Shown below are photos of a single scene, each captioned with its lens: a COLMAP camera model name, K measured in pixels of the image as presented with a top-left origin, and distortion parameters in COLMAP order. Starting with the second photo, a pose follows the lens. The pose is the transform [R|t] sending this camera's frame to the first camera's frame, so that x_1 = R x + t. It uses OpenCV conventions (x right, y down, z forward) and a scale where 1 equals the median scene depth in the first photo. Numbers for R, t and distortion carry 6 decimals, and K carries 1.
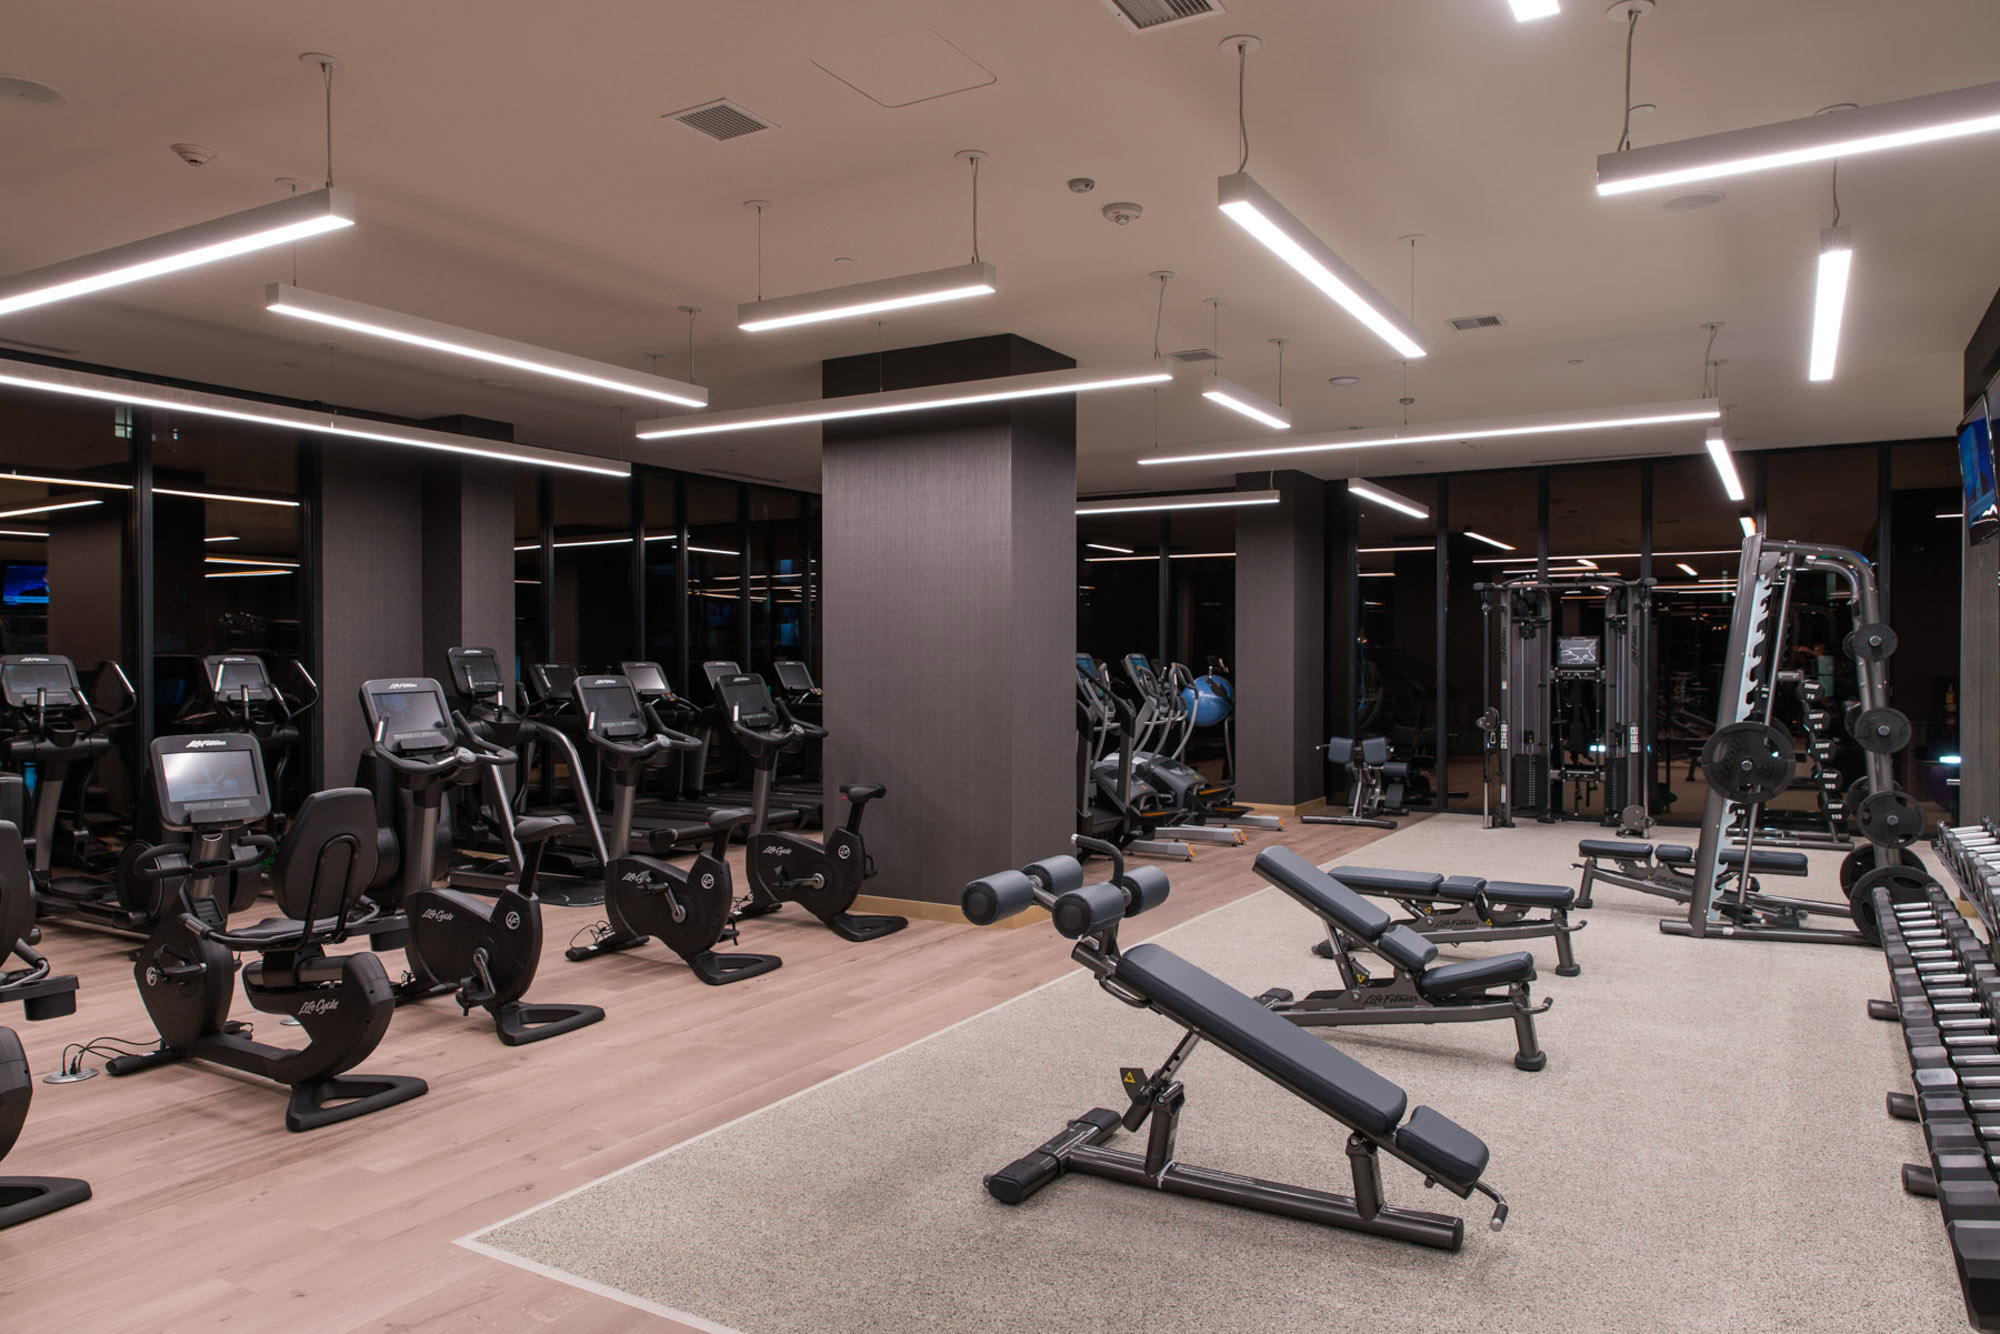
lens RADIAL K [[1351.6, 0, 1000.0], [0, 1351.6, 667.0], [0, 0, 1]] dist [-0.004014, -0.001108]
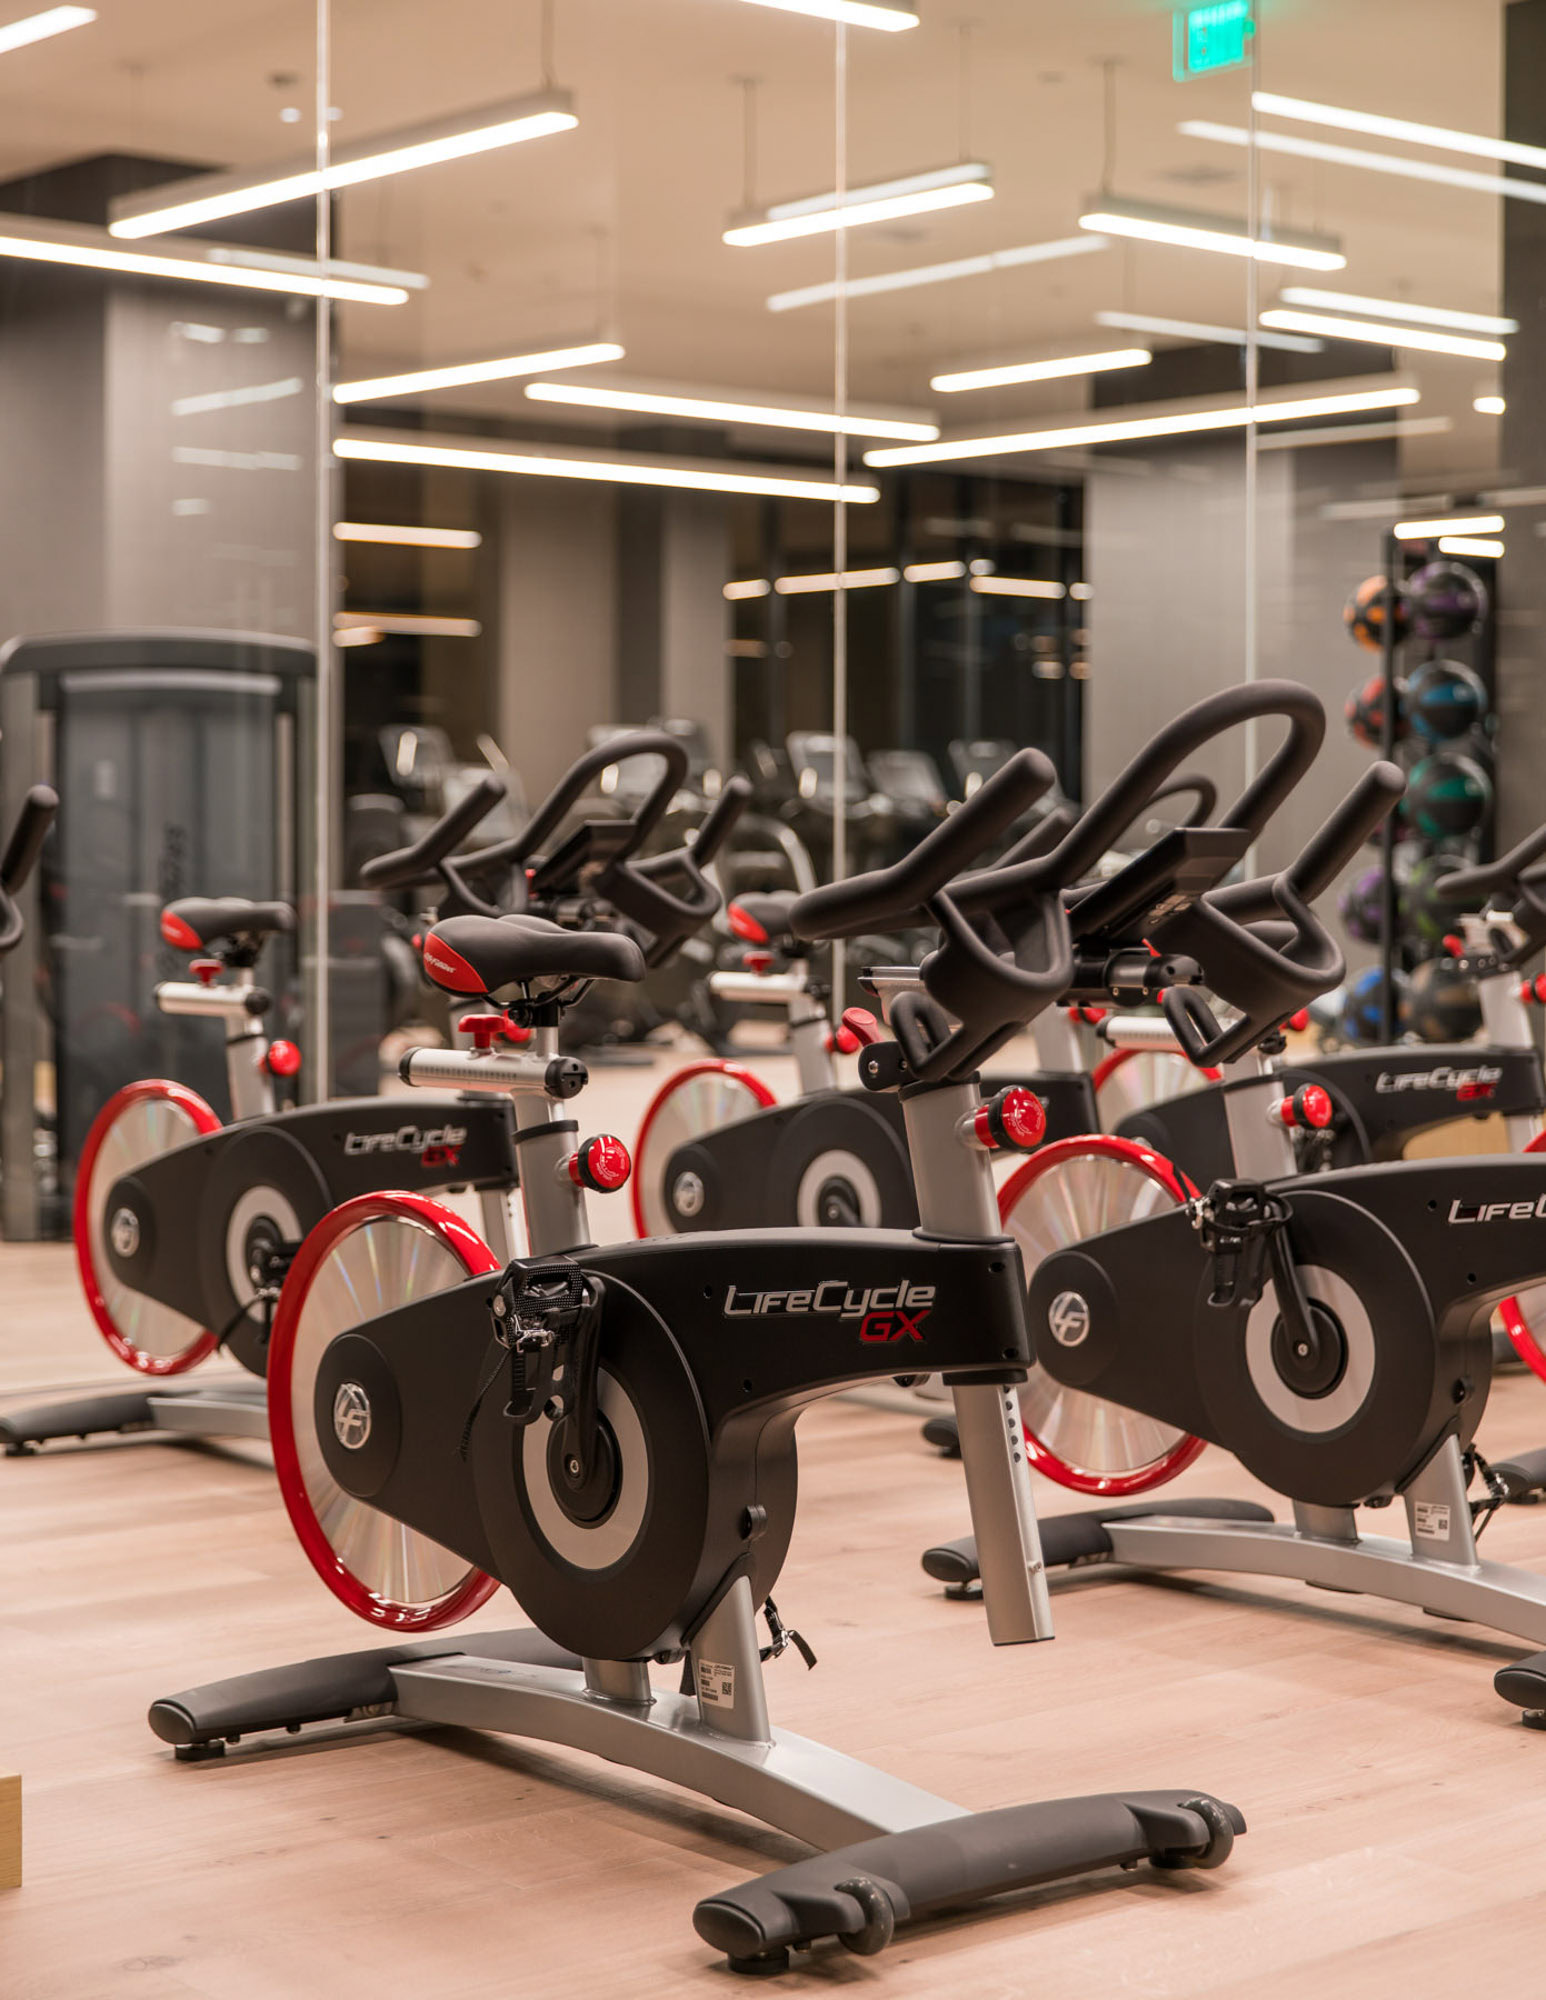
lens RADIAL K [[3650.5, 0, 773.0], [0, 3650.5, 1000.0], [0, 0, 1]] dist [0.000492, 0.140447]
pose [[0.943703, 0.021620, -0.330087, 0.387414], [-0.009208, 0.999192, 0.039119, 0.066108], [0.330666, -0.033877, 0.943139, -1.048266]]
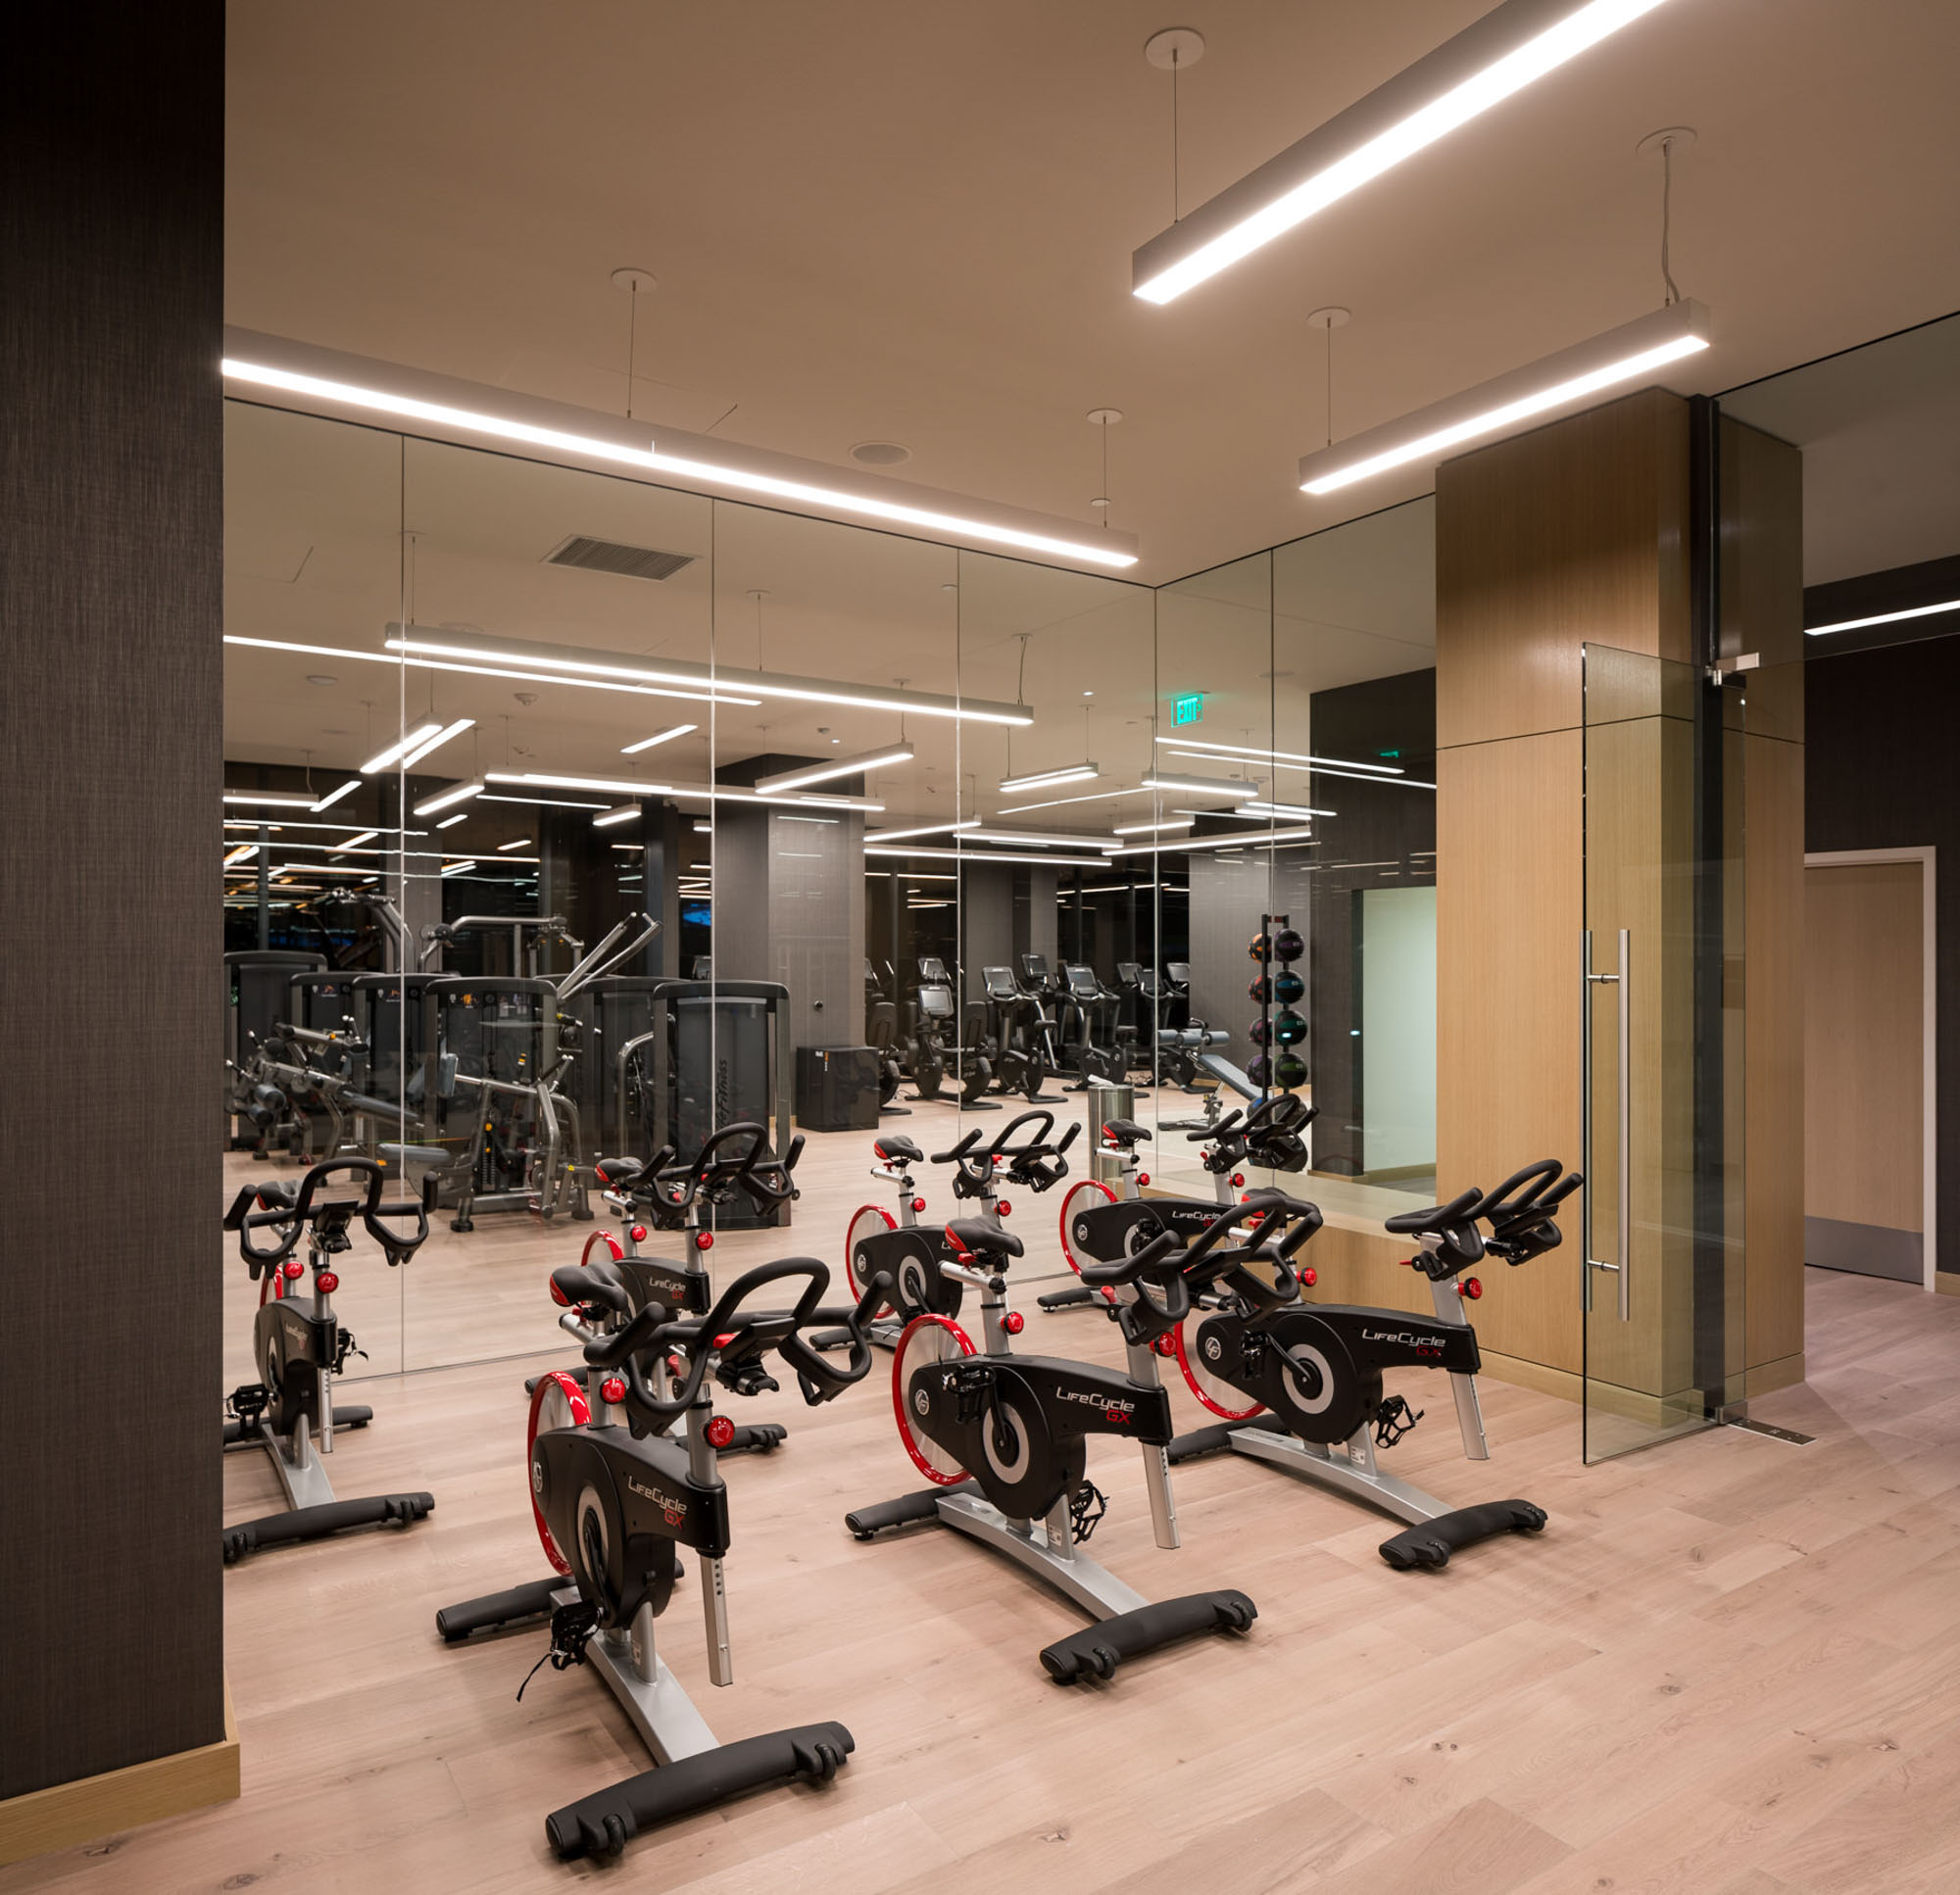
lens RADIAL K [[1402.6, 0, 922.7], [0, 1402.6, 955.0], [0, 0, 1]] dist [-0.024999, 0.001555]
pose [[0.885801, 0.003912, -0.464048, 0.444391], [-0.010003, 0.999893, -0.010666, 0.010261], [0.463957, 0.014089, 0.885746, -0.948504]]
